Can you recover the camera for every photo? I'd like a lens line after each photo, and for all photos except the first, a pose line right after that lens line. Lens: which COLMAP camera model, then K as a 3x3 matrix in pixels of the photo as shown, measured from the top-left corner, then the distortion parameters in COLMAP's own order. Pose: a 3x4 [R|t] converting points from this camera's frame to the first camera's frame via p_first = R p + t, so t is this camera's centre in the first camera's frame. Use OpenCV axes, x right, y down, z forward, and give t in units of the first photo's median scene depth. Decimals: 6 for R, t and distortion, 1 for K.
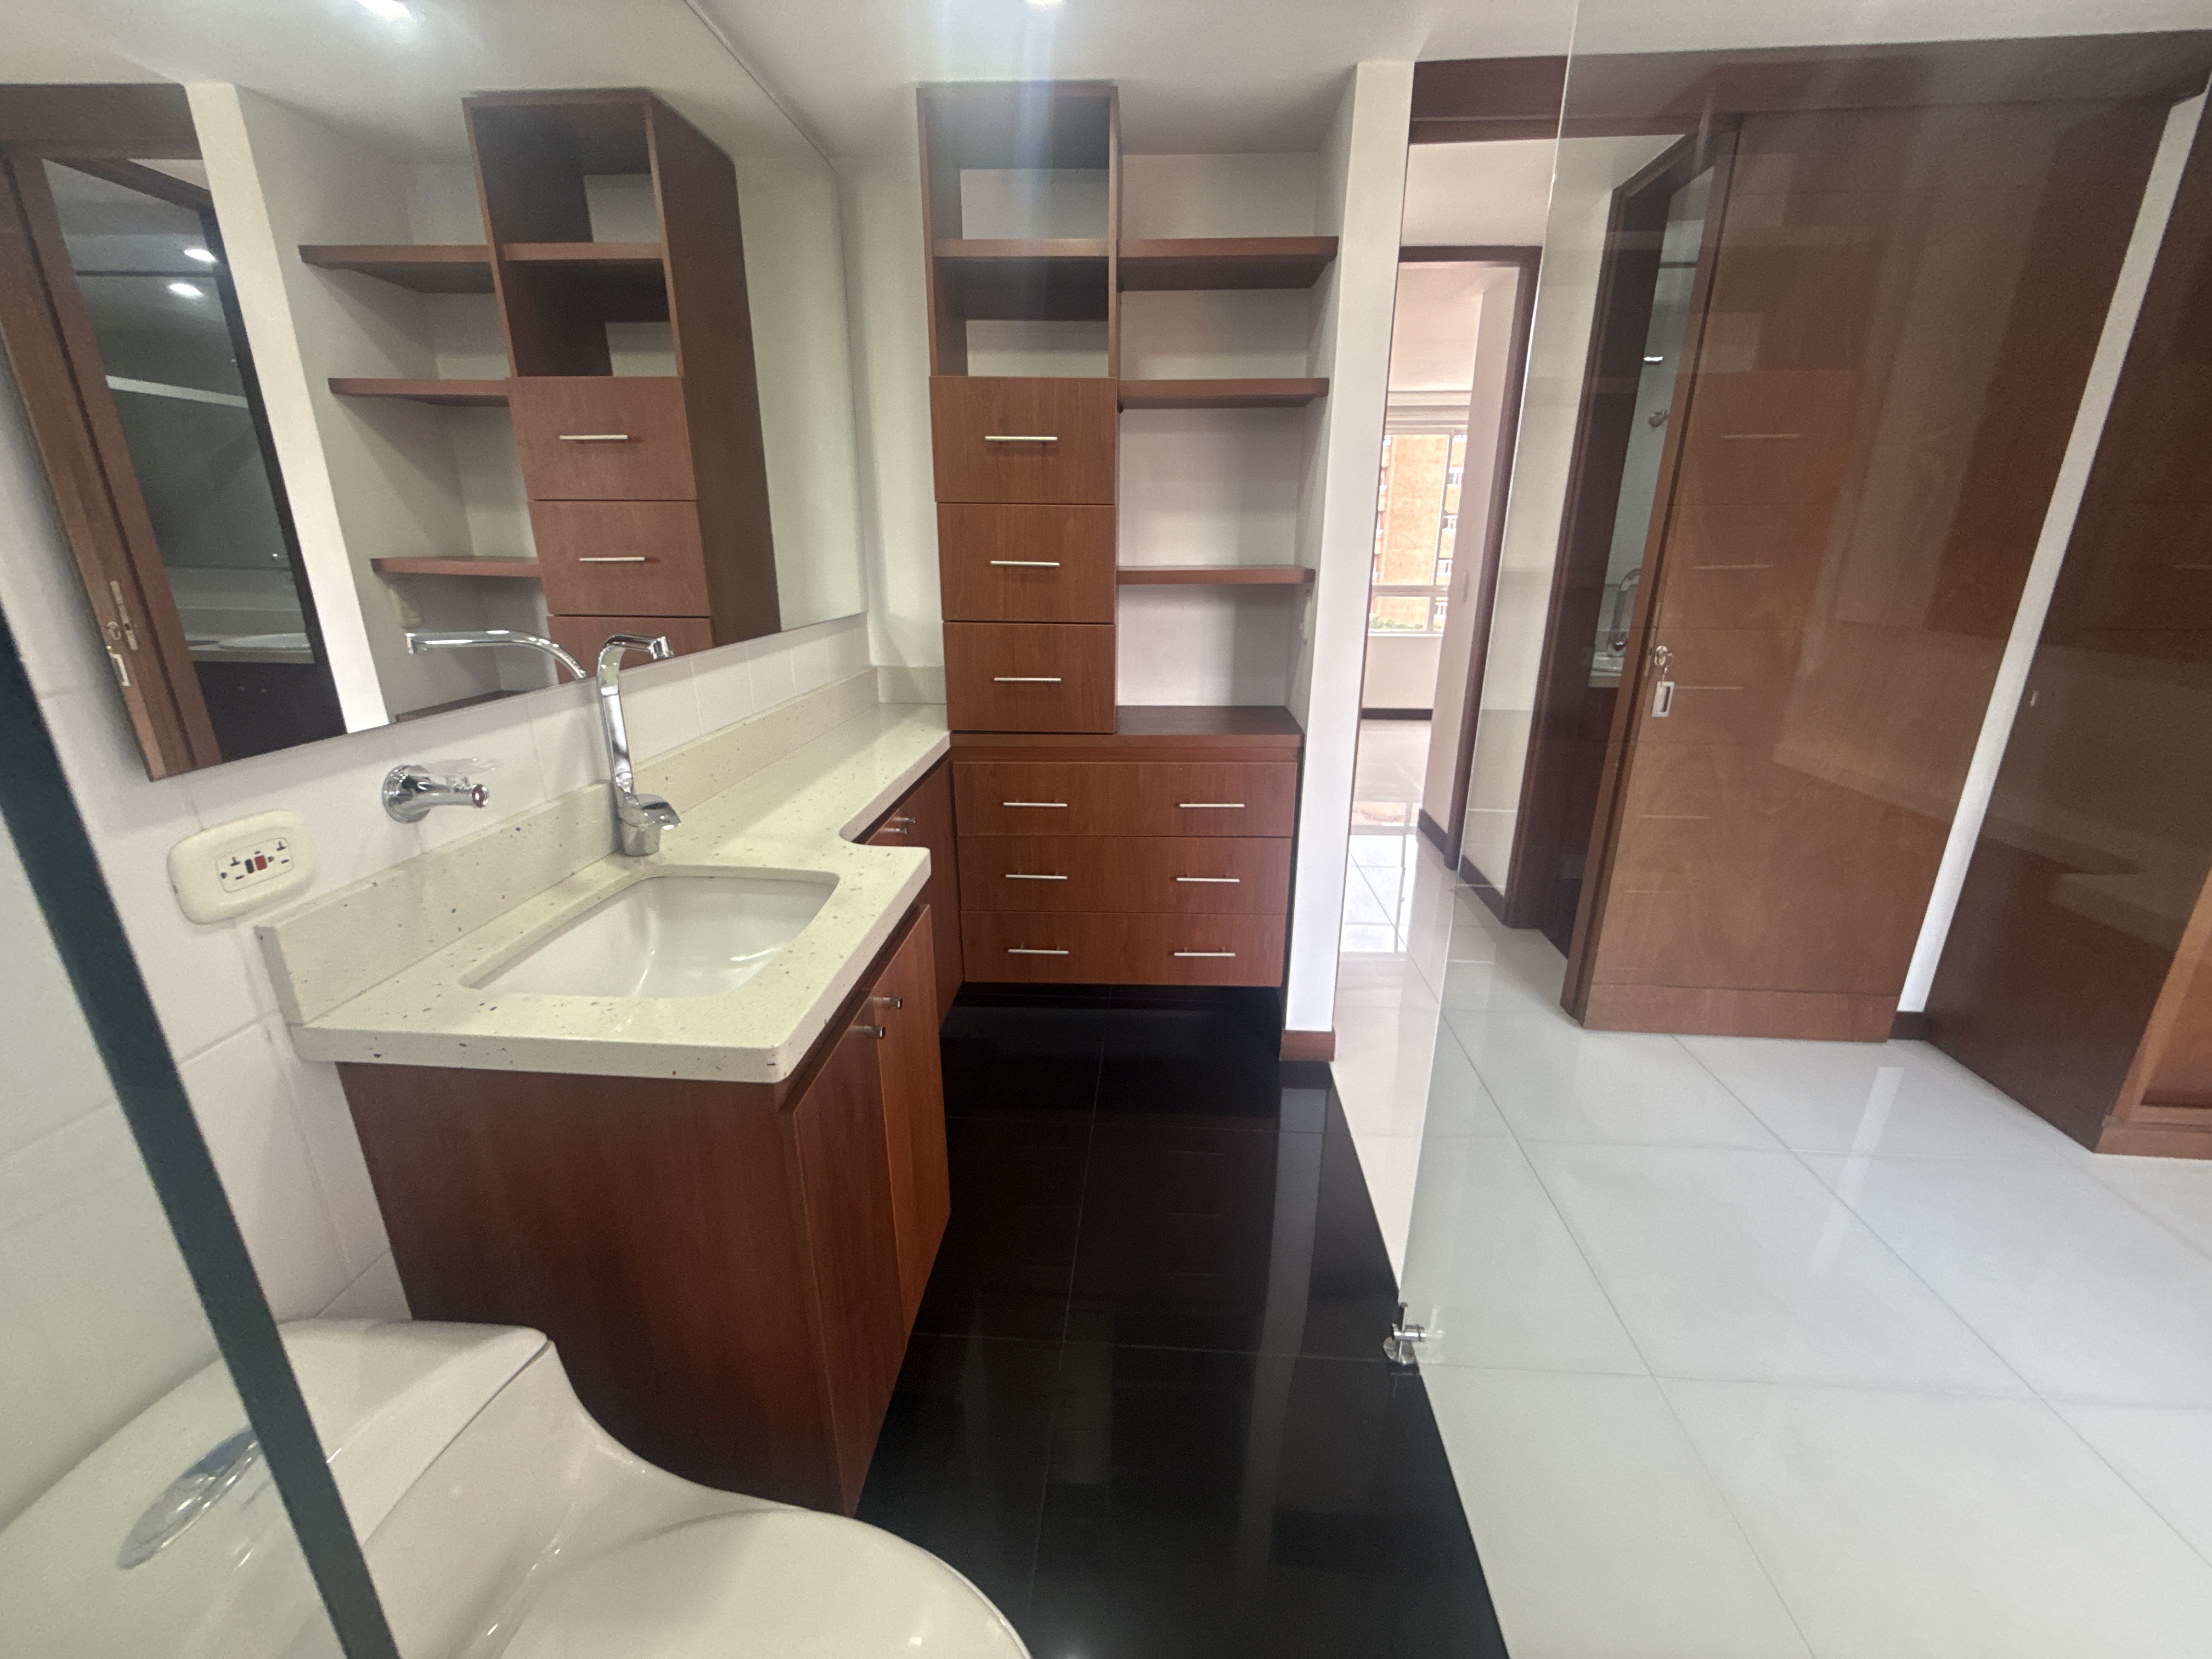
lens RADIAL K [[889.3, 0, 1109.0], [0, 889.3, 834.8], [0, 0, 1]] dist [0.001347, 0.000040]
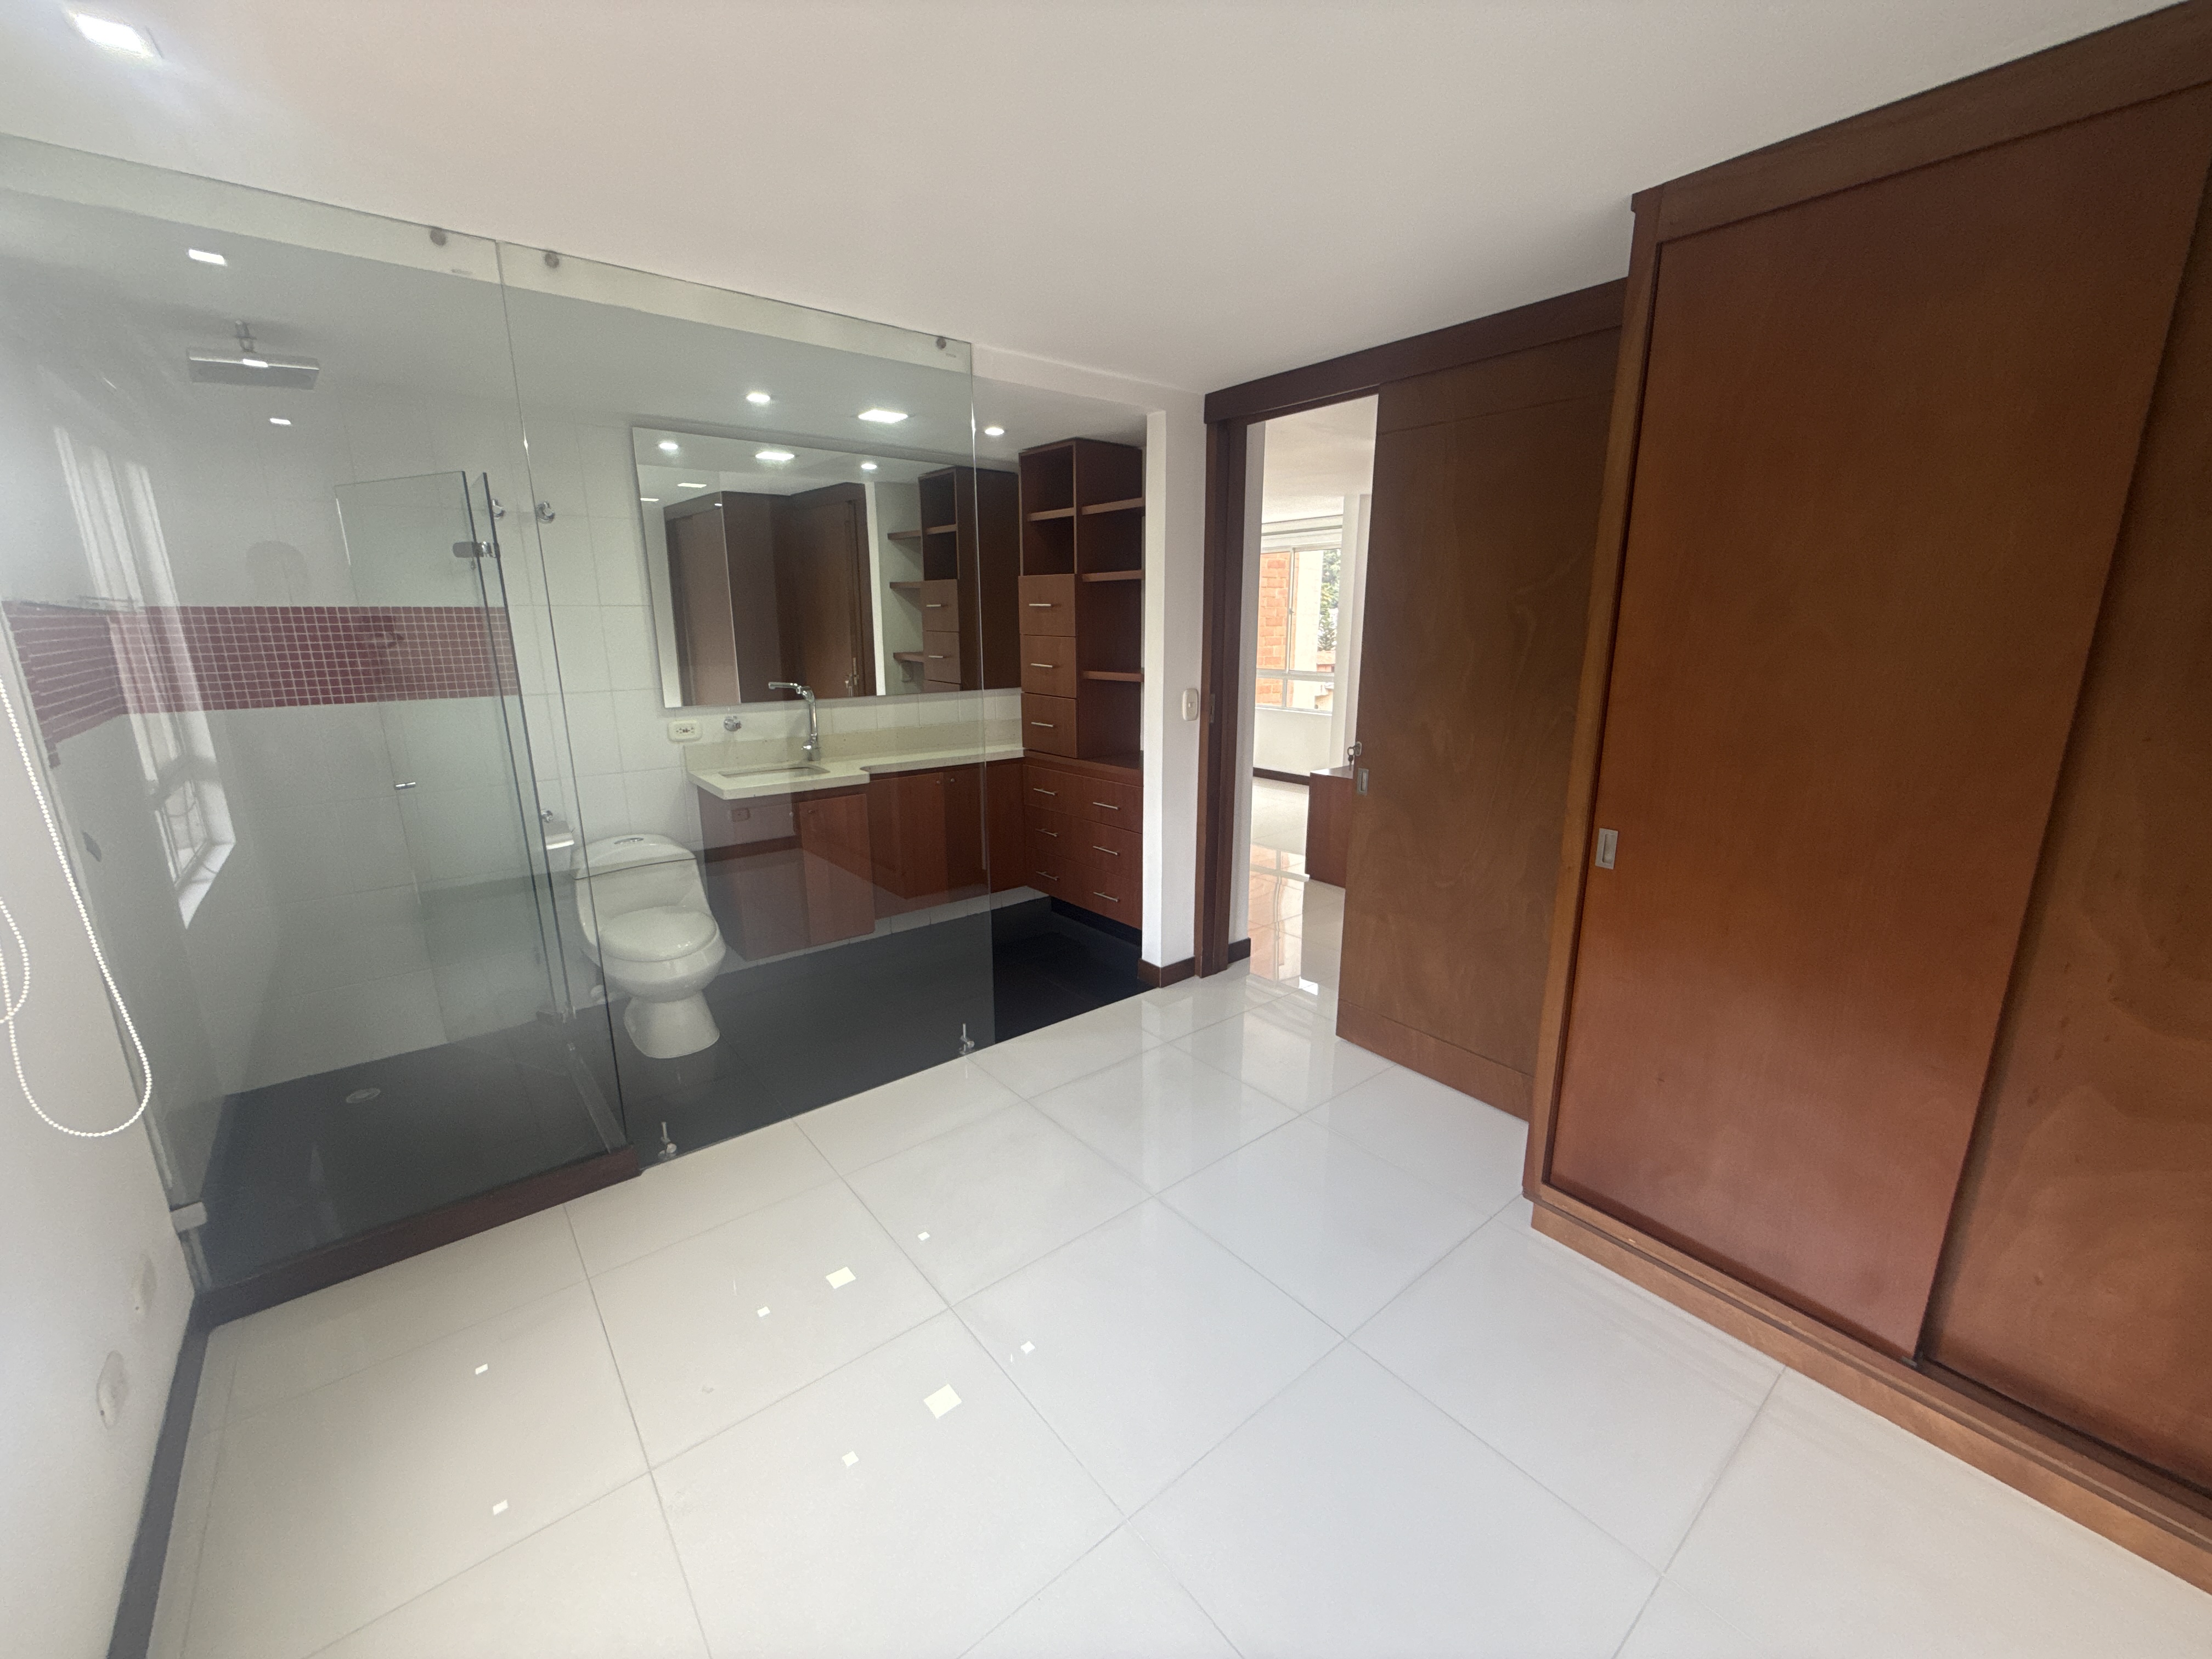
lens RADIAL K [[889.3, 0, 1109.1], [0, 889.3, 831.8], [0, 0, 1]] dist [0.001347, 0.000040]
pose [[0.676226, 0.170928, -0.716590, 1.344432], [-0.230346, 0.972998, 0.014718, -0.010181], [0.699756, 0.155111, 0.697339, -0.184408]]
